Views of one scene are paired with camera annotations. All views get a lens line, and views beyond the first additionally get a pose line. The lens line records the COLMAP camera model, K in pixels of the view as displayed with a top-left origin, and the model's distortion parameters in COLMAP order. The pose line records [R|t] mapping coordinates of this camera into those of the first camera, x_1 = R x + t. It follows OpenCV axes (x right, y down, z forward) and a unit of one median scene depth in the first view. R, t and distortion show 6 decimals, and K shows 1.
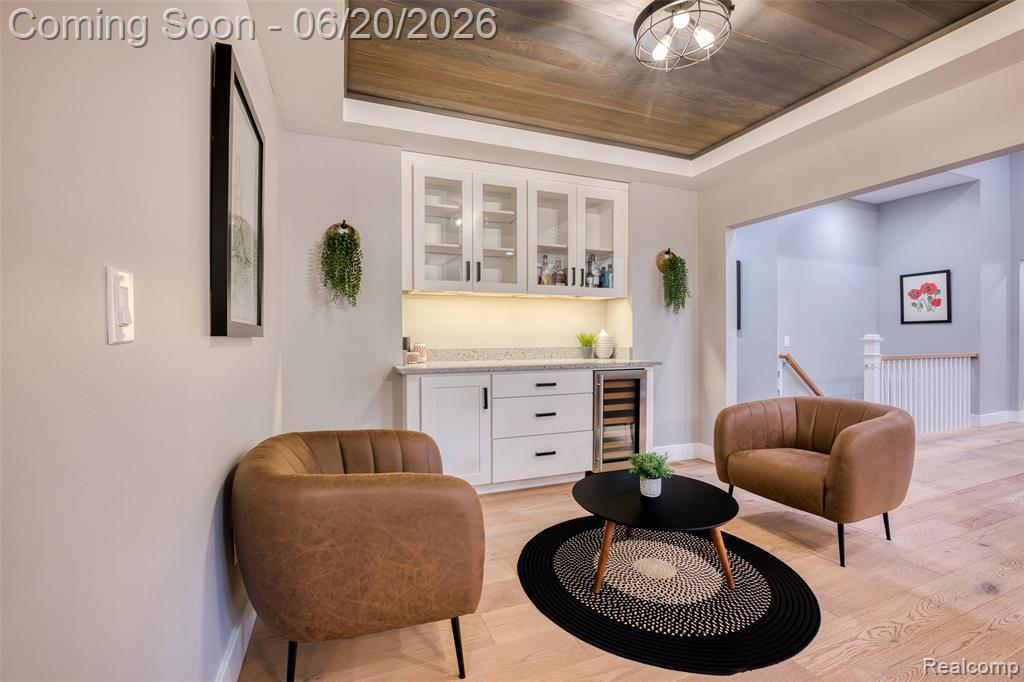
lens RADIAL K [[413.8, 0, 502.5], [0, 413.8, 340.7], [0, 0, 1]] dist [-0.024357, 0.001366]
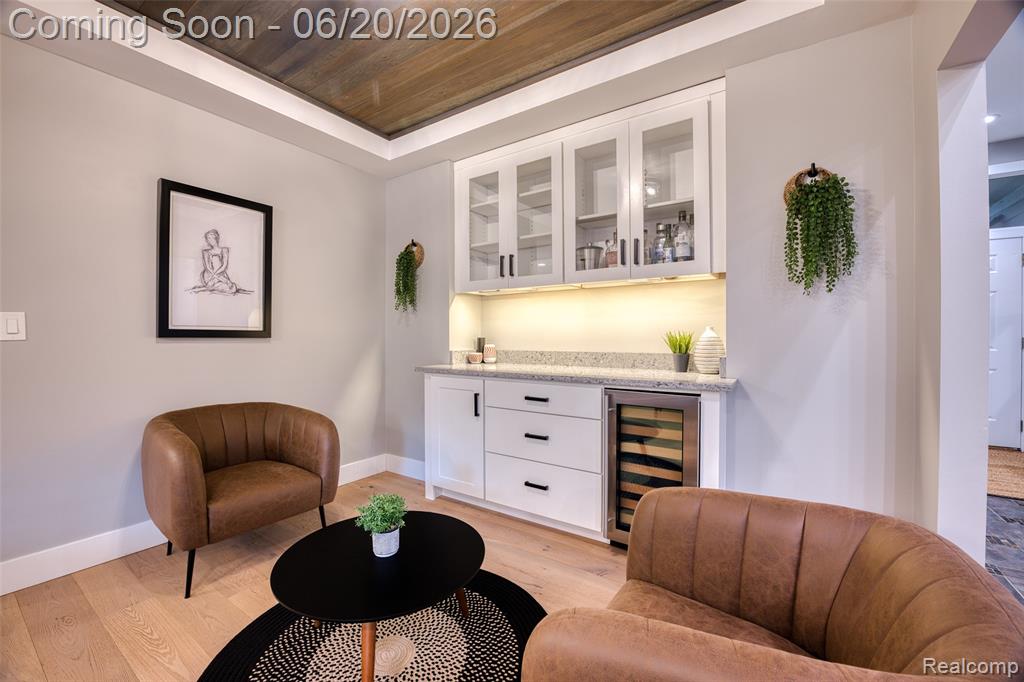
lens RADIAL K [[413.8, 0, 505.3], [0, 413.8, 342.2], [0, 0, 1]] dist [-0.024357, 0.001366]
pose [[0.597234, 0.013068, -0.801960, 0.592604], [-0.007717, 0.999915, 0.010547, -0.008717], [0.802030, -0.000110, 0.597284, 0.402530]]
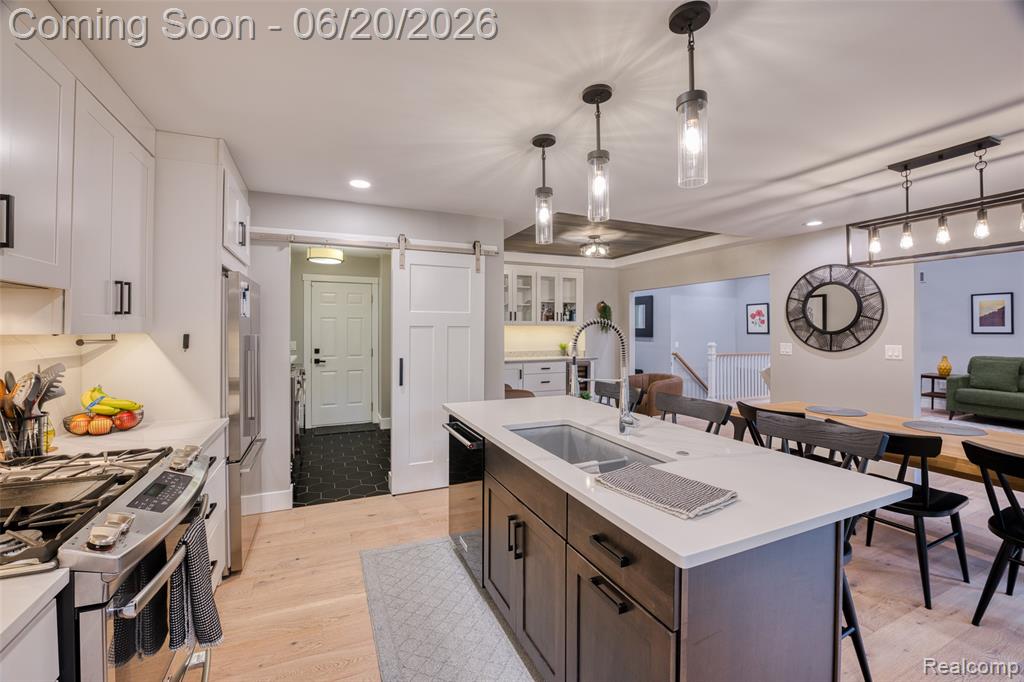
lens RADIAL K [[413.8, 0, 500.0], [0, 413.8, 326.1], [0, 0, 1]] dist [-0.024357, 0.001366]
pose [[0.997314, 0.006383, 0.072964, -0.251346], [-0.005675, 0.999935, -0.009911, -0.080492], [-0.073023, 0.009471, 0.997285, -0.993692]]
